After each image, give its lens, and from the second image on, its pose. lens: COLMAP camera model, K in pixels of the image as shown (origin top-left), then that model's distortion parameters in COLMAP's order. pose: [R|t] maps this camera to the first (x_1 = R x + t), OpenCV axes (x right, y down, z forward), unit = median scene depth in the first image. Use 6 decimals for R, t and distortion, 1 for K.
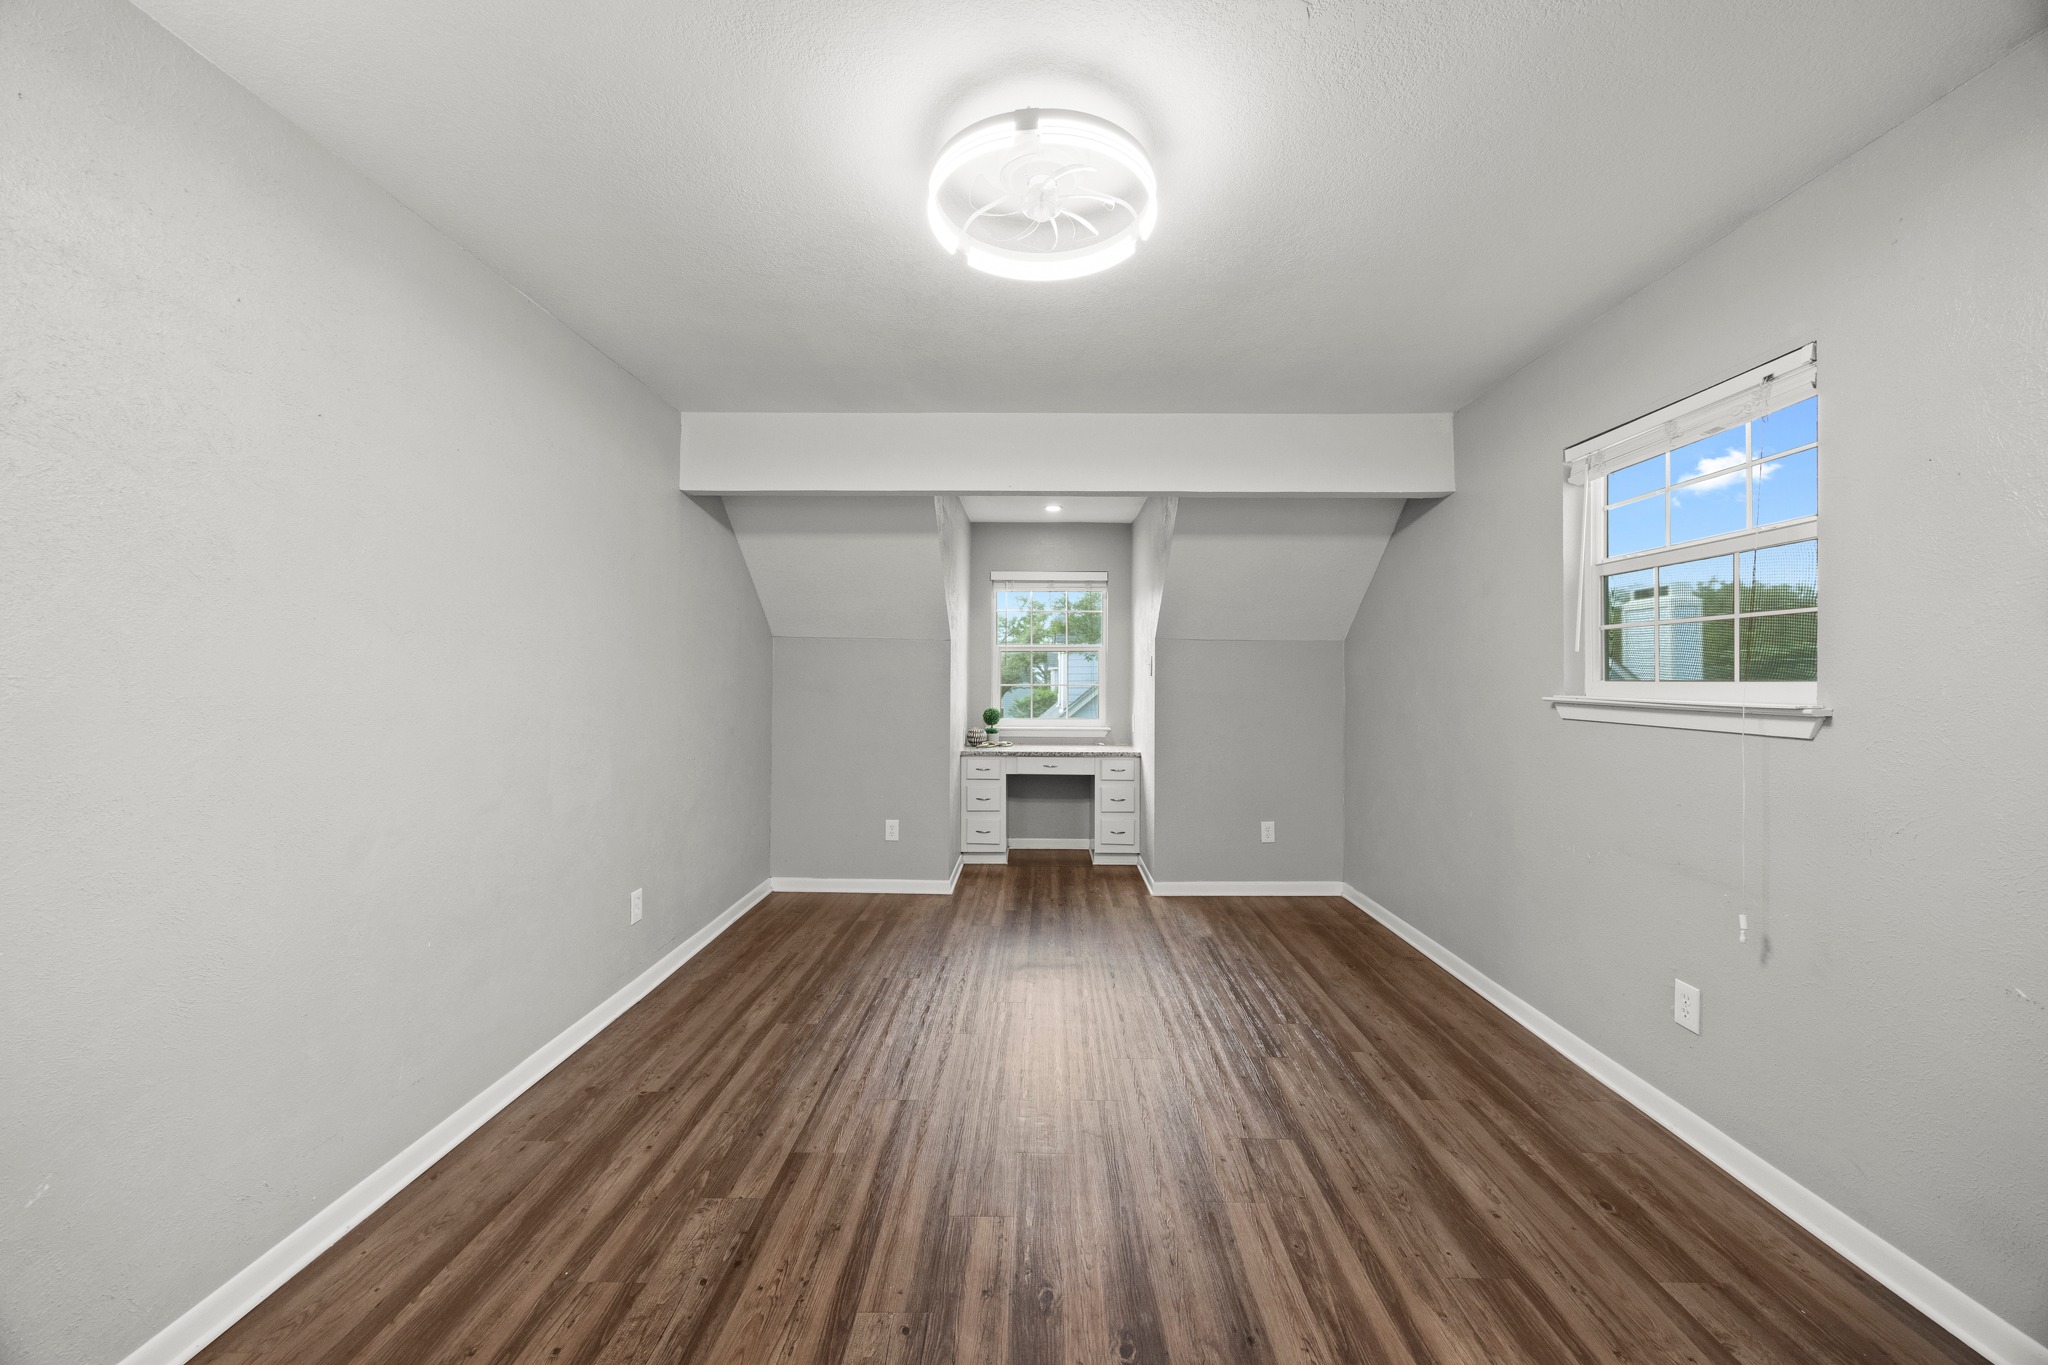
lens RADIAL K [[778.0, 0, 1030.6], [0, 778.0, 677.3], [0, 0, 1]] dist [-0.000568, -0.000005]
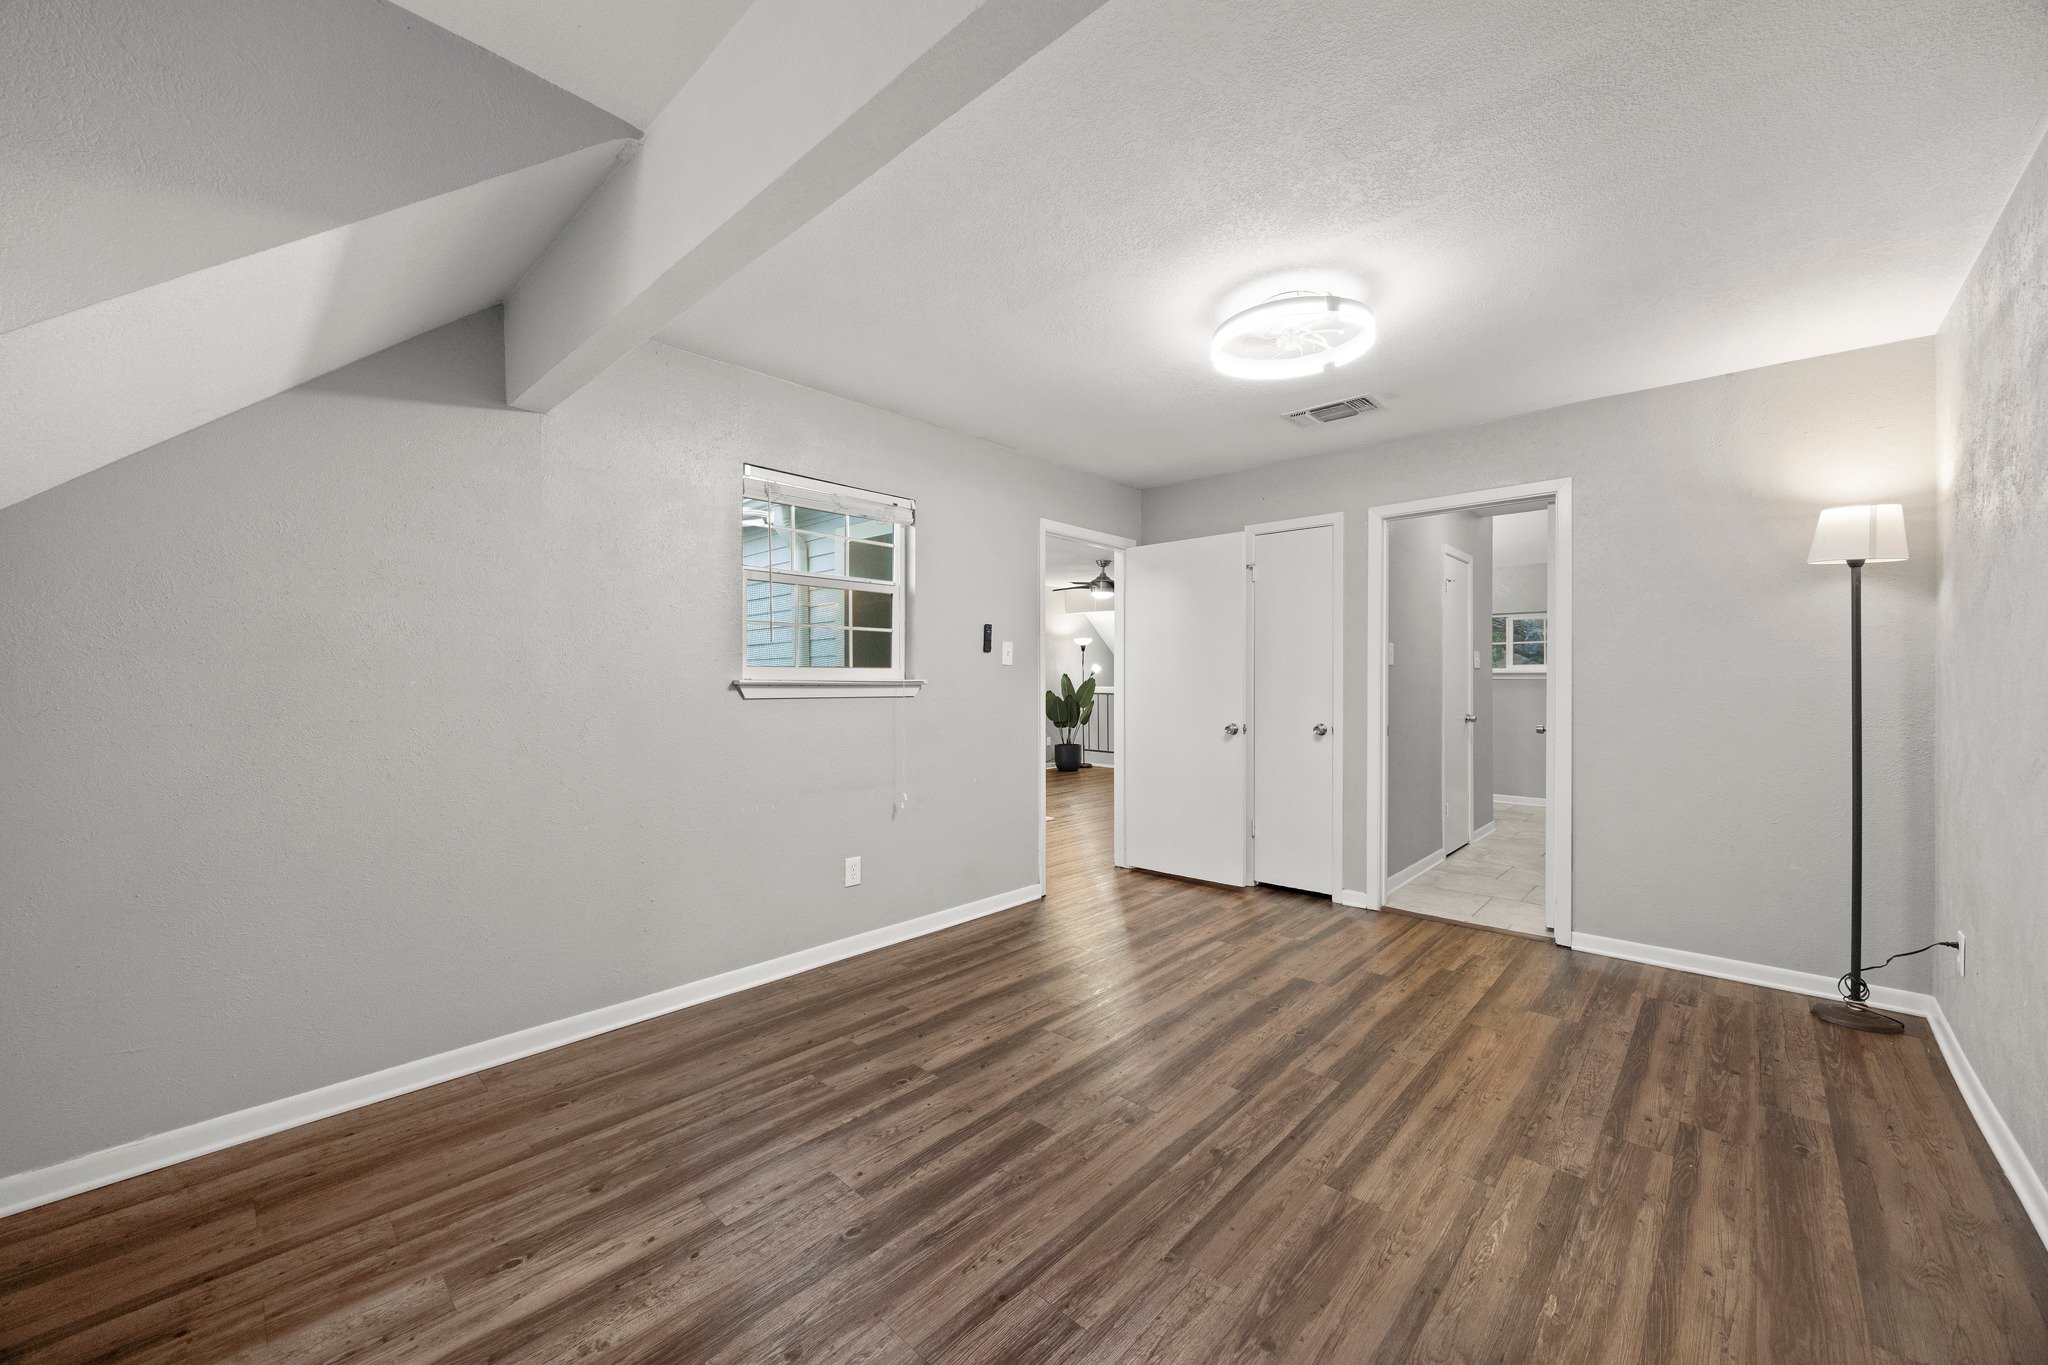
lens RADIAL K [[778.0, 0, 1030.4], [0, 778.0, 688.0], [0, 0, 1]] dist [-0.000568, -0.000005]
pose [[-0.742216, -0.008697, 0.670104, -0.508392], [-0.001575, 0.999936, 0.011233, 0.030035], [-0.670158, 0.007282, -0.742182, 2.016568]]
